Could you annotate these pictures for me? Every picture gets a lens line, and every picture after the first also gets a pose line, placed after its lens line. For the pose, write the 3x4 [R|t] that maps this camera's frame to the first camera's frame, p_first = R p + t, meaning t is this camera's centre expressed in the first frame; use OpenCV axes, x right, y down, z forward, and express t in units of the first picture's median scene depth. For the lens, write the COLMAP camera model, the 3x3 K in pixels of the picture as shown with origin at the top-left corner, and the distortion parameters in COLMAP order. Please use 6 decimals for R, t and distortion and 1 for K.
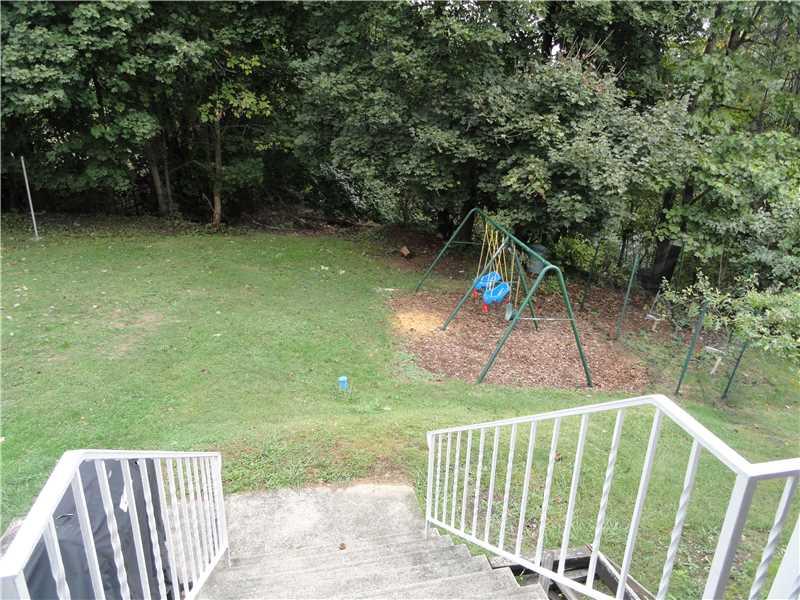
lens RADIAL K [[559.7, 0, 402.0], [0, 559.7, 299.6], [0, 0, 1]] dist [-0.002353, 0.003936]
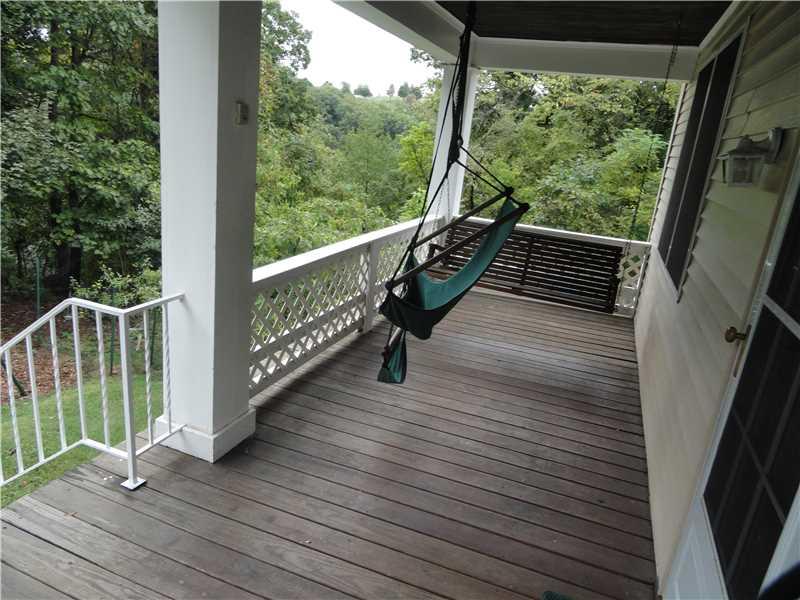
lens RADIAL K [[559.7, 0, 401.3], [0, 559.7, 299.9], [0, 0, 1]] dist [-0.002353, 0.003936]
pose [[0.550495, -0.212855, 0.807247, -0.041809], [0.220736, 0.969649, 0.105149, 0.025445], [-0.805128, 0.120305, 0.580772, -0.091698]]
